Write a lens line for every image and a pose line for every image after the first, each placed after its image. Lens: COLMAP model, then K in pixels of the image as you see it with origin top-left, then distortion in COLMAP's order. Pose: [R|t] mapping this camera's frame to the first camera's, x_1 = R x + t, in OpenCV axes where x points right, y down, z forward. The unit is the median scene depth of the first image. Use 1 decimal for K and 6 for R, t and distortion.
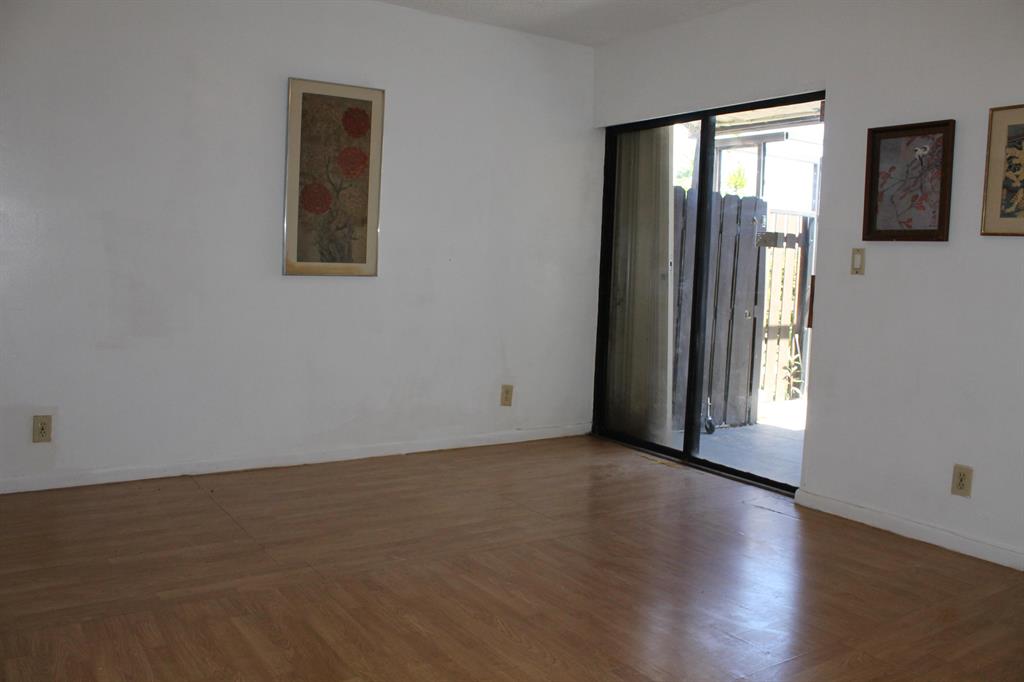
lens RADIAL K [[856.0, 0, 512.0], [0, 856.0, 341.0], [0, 0, 1]] dist [-0.171645, 0.154848]
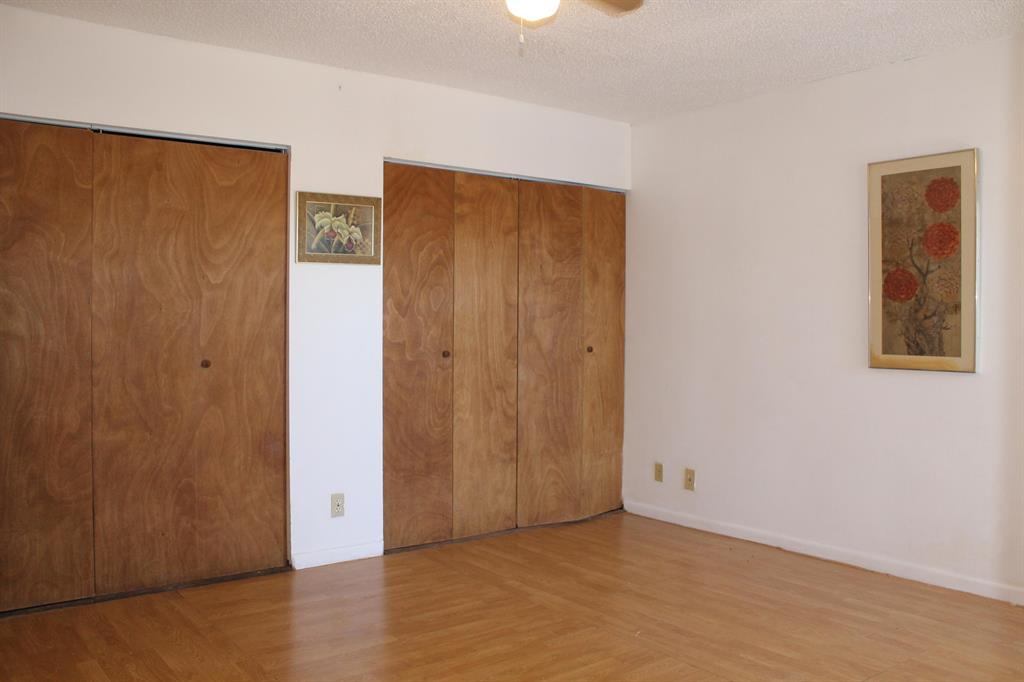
lens RADIAL K [[856.0, 0, 512.0], [0, 856.0, 341.0], [0, 0, 1]] dist [-0.171645, 0.154848]
pose [[0.077542, -0.011689, -0.996921, 0.634432], [-0.101578, 0.994635, -0.019563, -0.048060], [0.991801, 0.102783, 0.075939, 0.517208]]
